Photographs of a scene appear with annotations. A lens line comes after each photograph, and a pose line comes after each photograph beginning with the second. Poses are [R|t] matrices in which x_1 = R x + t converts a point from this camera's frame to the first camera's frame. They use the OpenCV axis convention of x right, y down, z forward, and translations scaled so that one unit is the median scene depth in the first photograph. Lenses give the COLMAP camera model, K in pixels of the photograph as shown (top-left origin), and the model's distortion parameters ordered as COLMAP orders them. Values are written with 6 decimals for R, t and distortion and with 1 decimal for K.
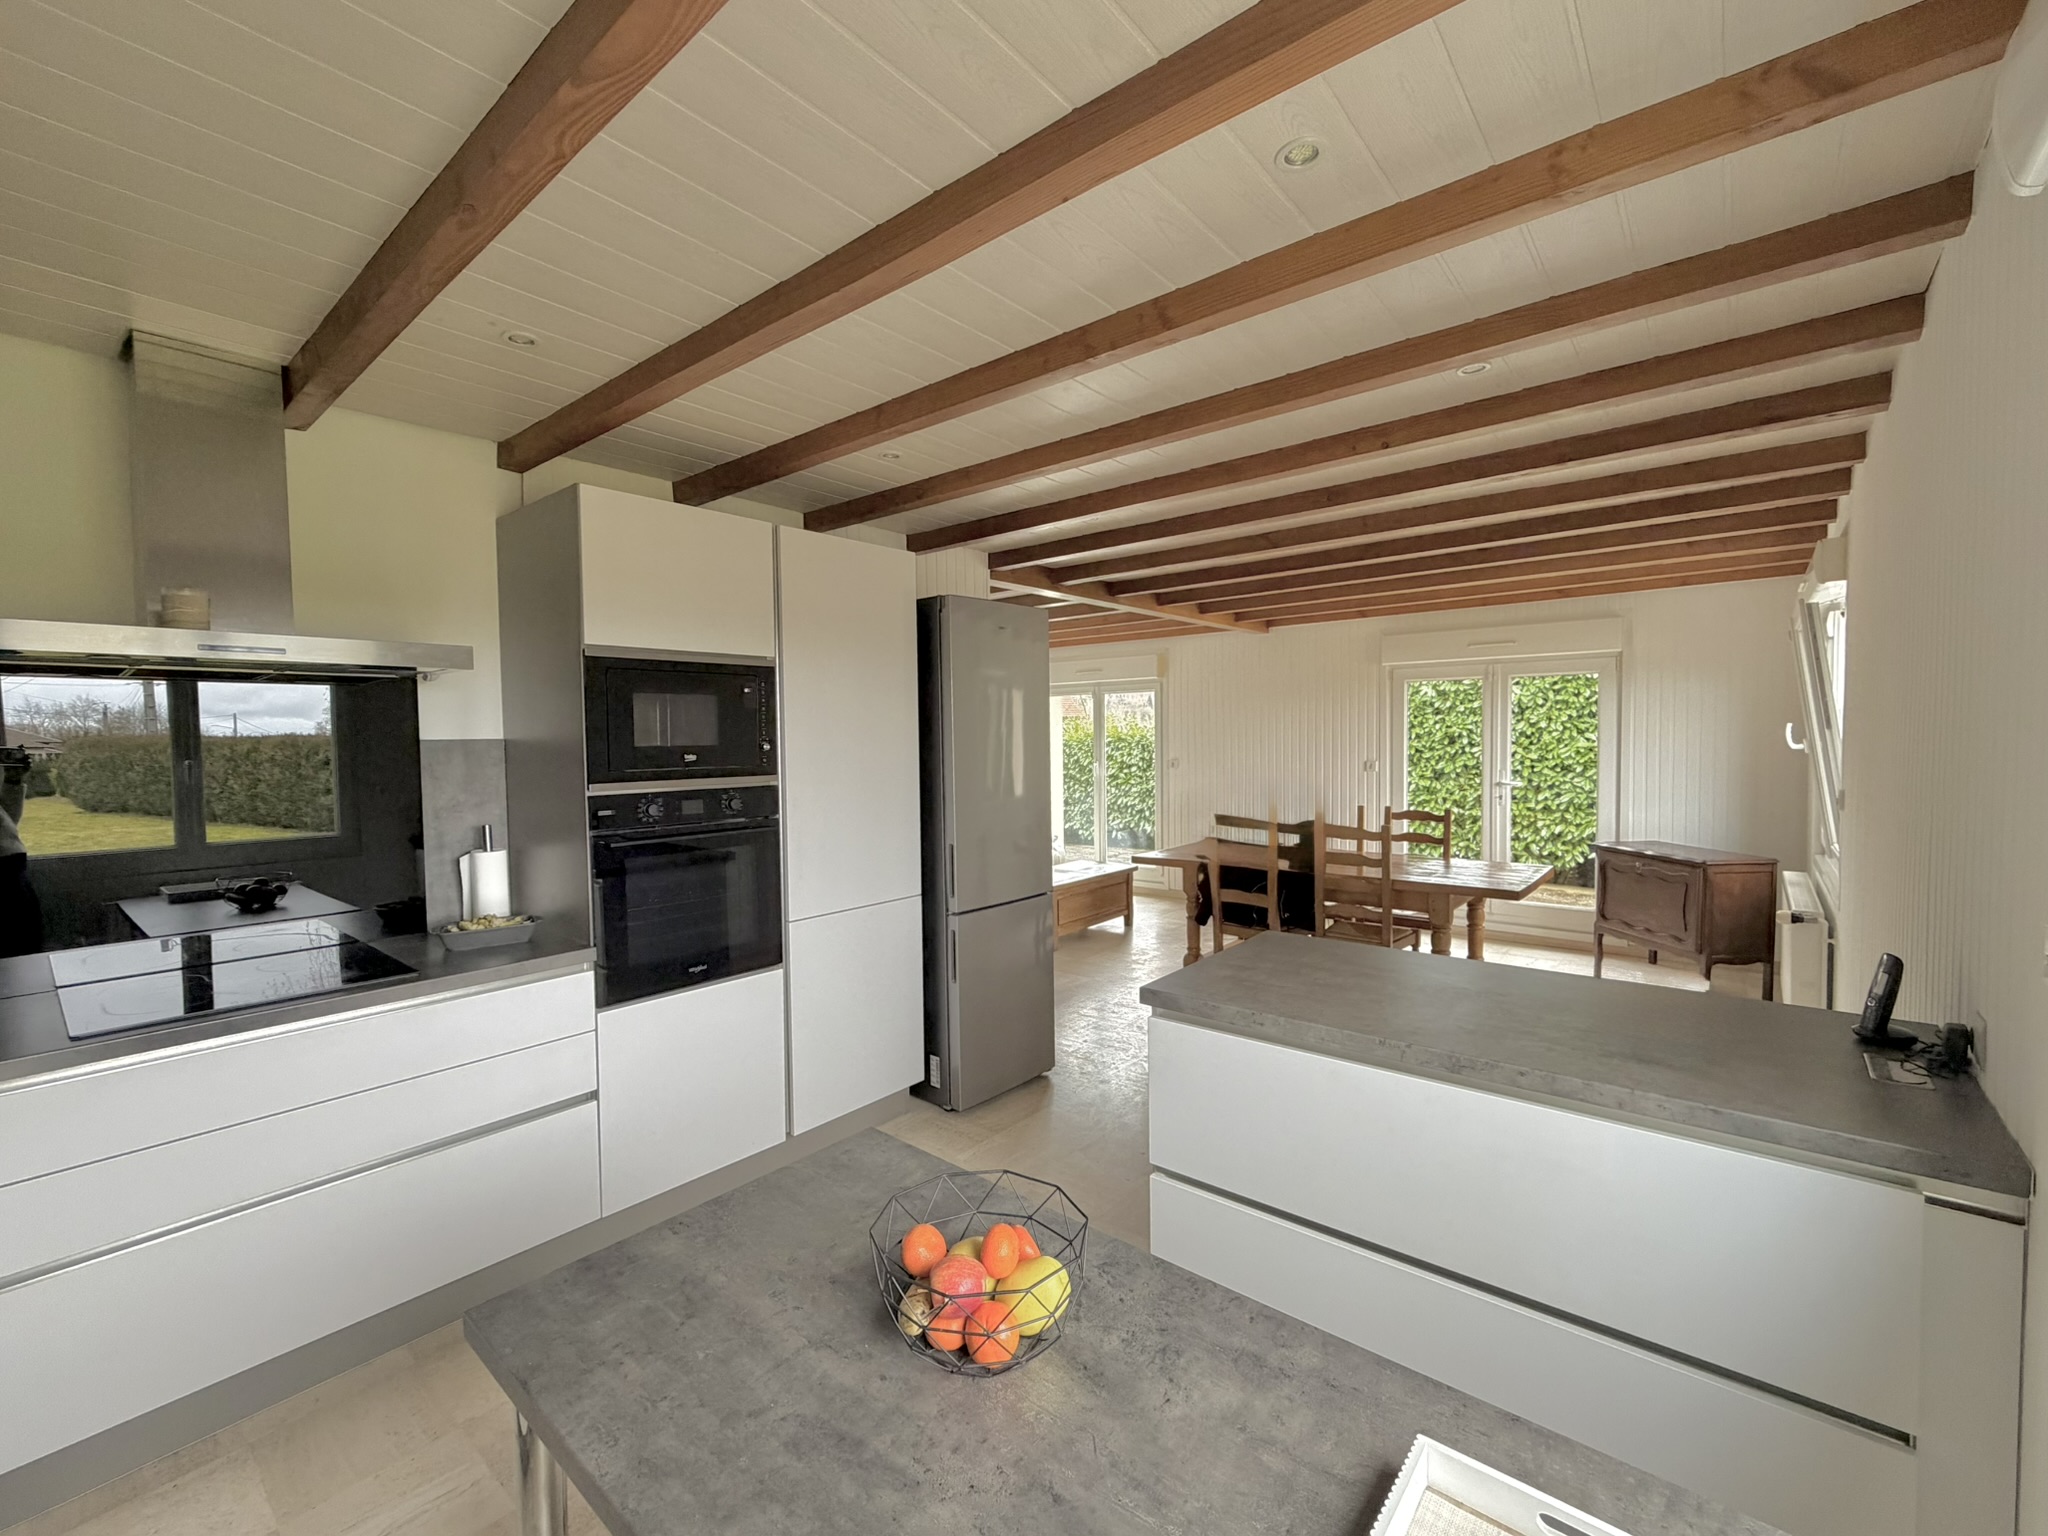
lens RADIAL K [[859.7, 0, 1025.3], [0, 859.7, 773.5], [0, 0, 1]] dist [-0.000946, 0.000185]
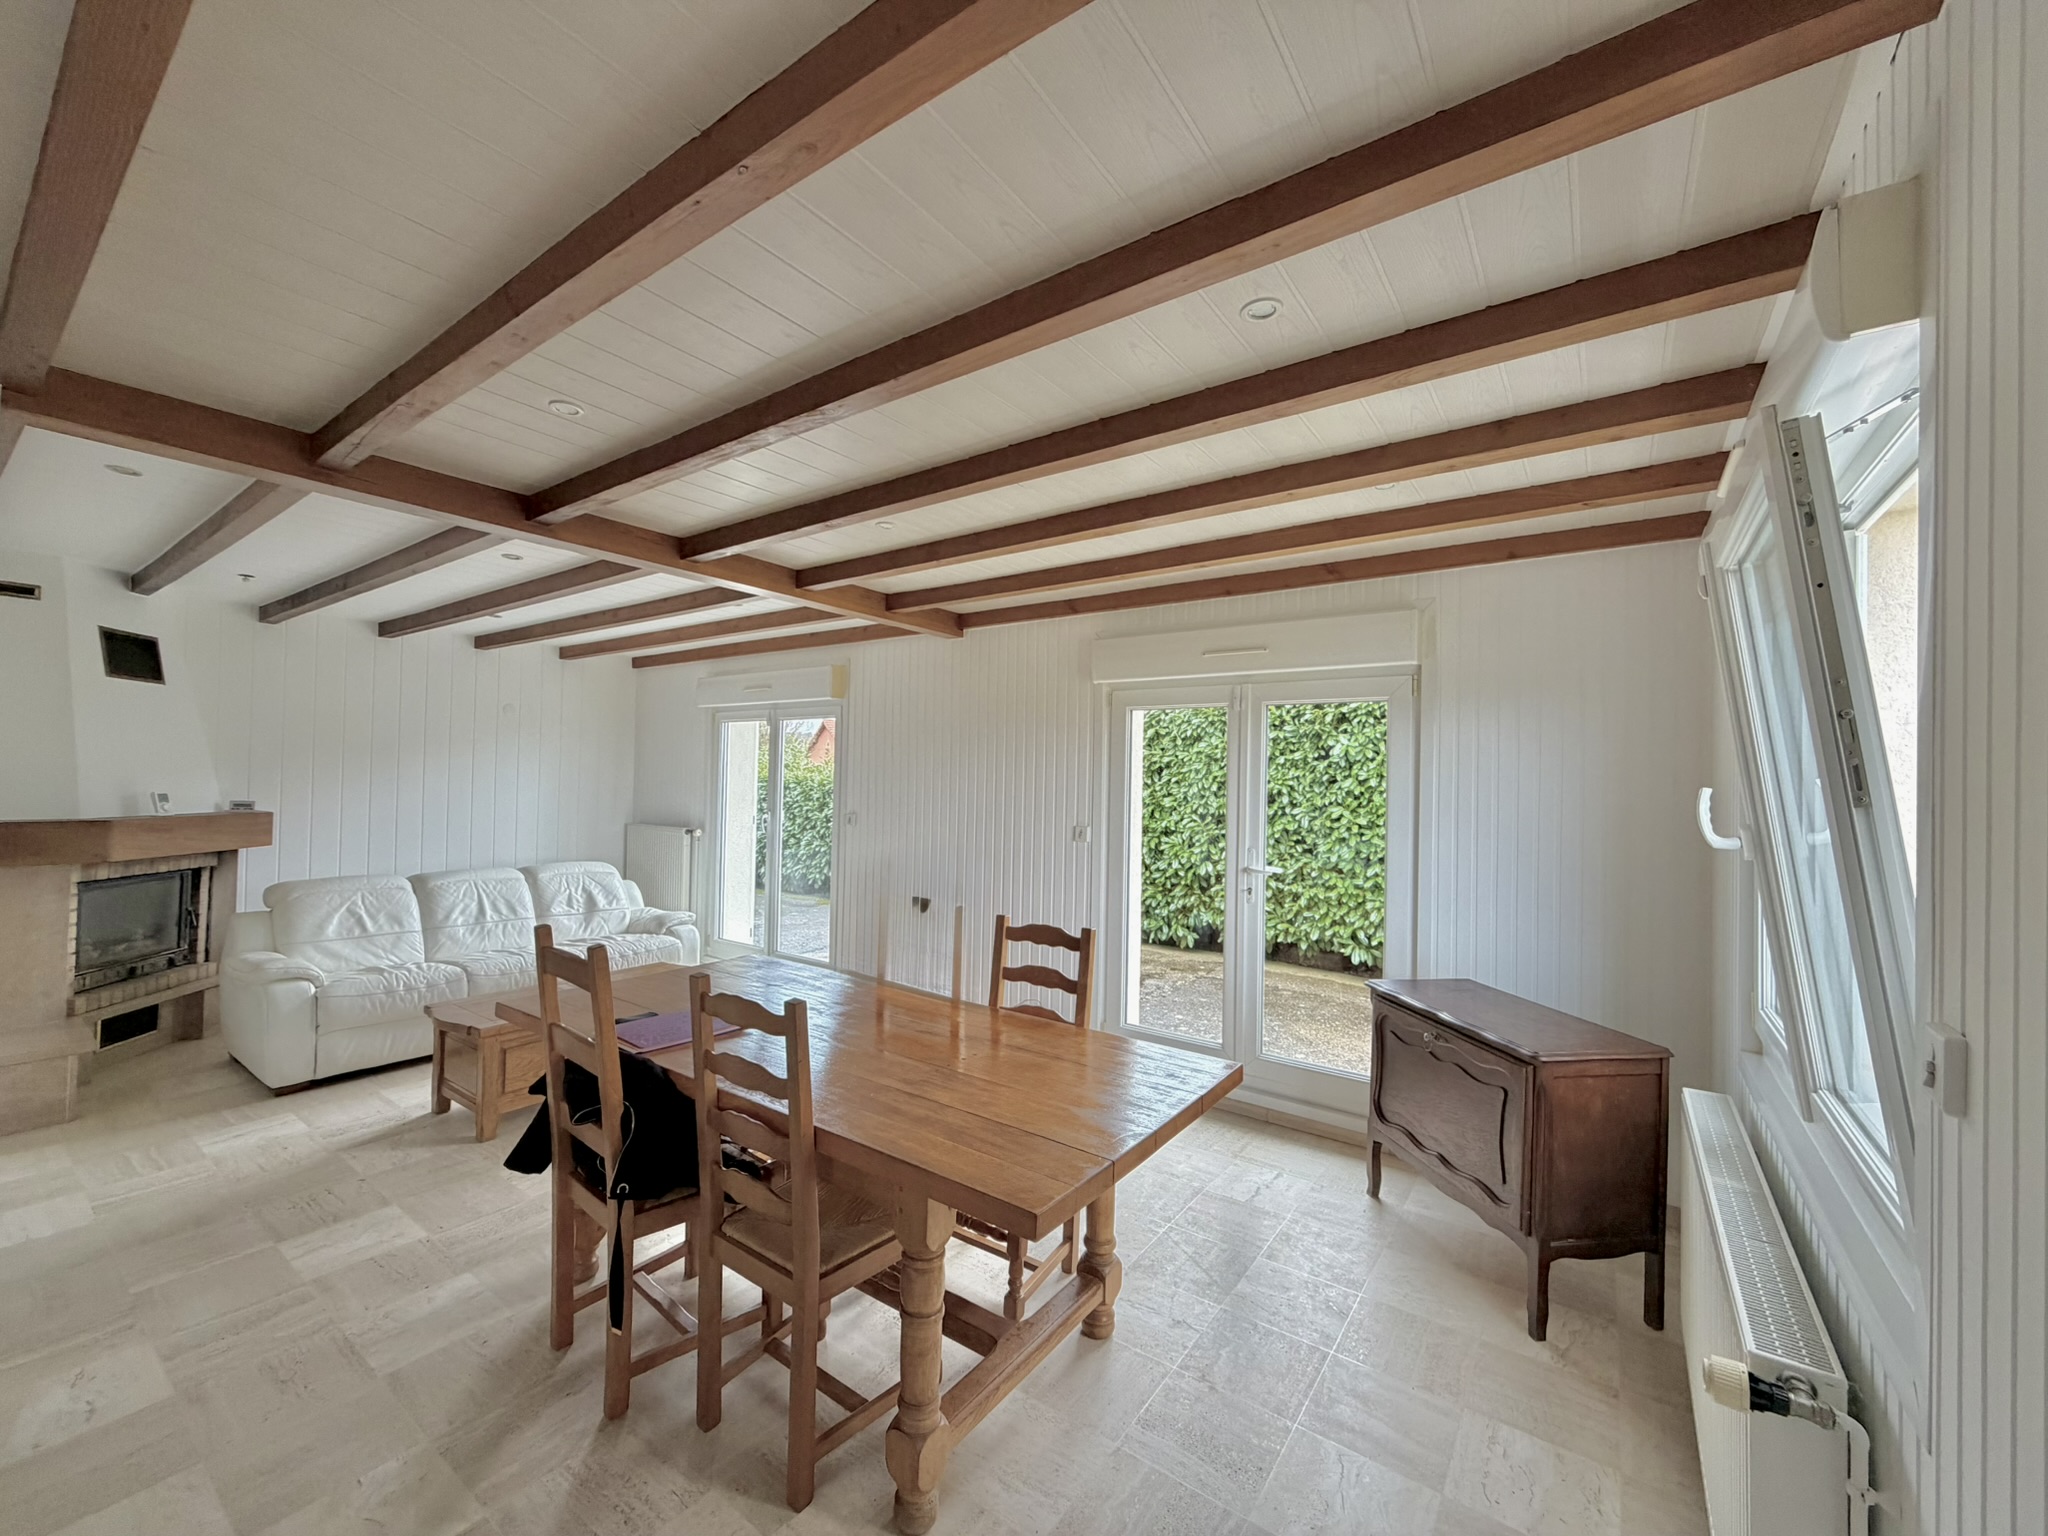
lens RADIAL K [[818.8, 0, 1016.5], [0, 818.8, 769.3], [0, 0, 1]] dist [0.000499, -0.000189]
pose [[0.996957, 0.036008, 0.069140, 0.242488], [-0.031933, 0.997737, -0.059163, -0.015178], [-0.071114, 0.056775, 0.995851, 0.288382]]
